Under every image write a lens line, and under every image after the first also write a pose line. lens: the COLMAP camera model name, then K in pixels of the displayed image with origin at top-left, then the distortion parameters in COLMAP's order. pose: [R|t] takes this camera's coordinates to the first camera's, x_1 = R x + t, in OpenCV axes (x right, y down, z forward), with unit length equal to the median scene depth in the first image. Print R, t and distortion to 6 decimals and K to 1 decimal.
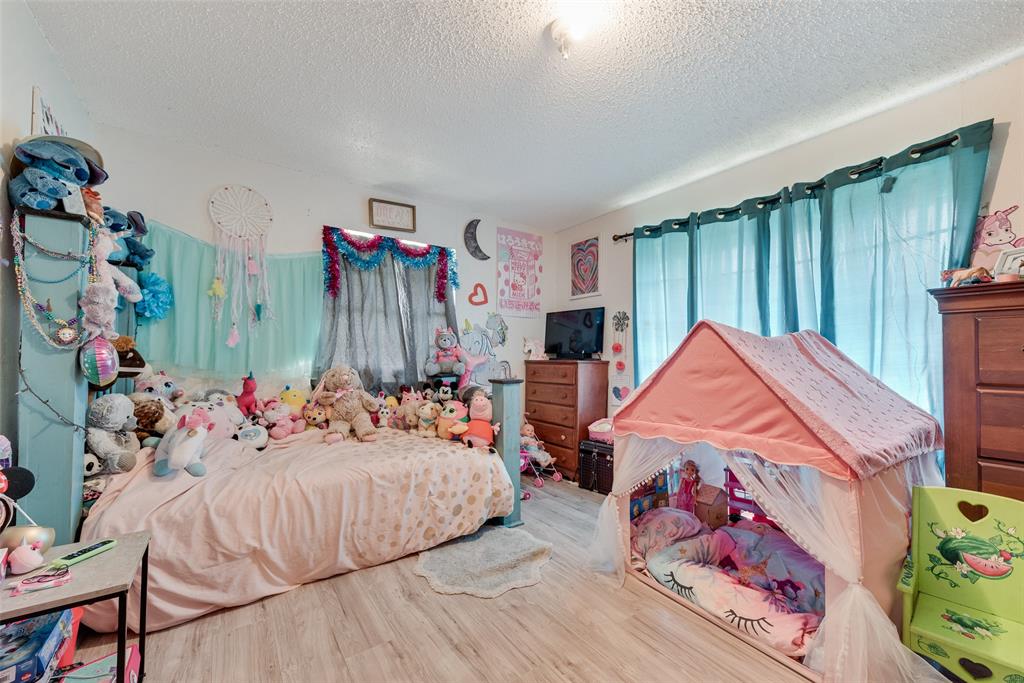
lens RADIAL K [[402.4, 0, 512.6], [0, 402.4, 349.9], [0, 0, 1]] dist [0.011972, -0.000108]
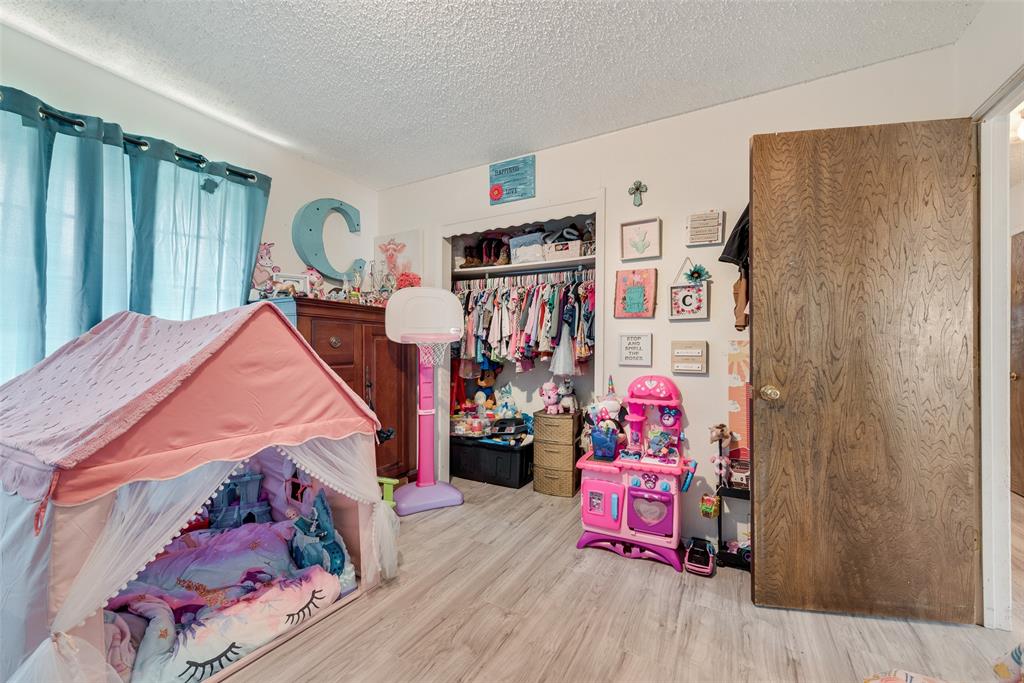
lens RADIAL K [[402.4, 0, 513.5], [0, 402.4, 345.6], [0, 0, 1]] dist [0.011972, -0.000108]
pose [[-0.427579, -0.002178, 0.903976, -0.470863], [-0.028925, 0.999518, -0.011273, 0.010534], [-0.903515, -0.030968, -0.427436, 0.837941]]
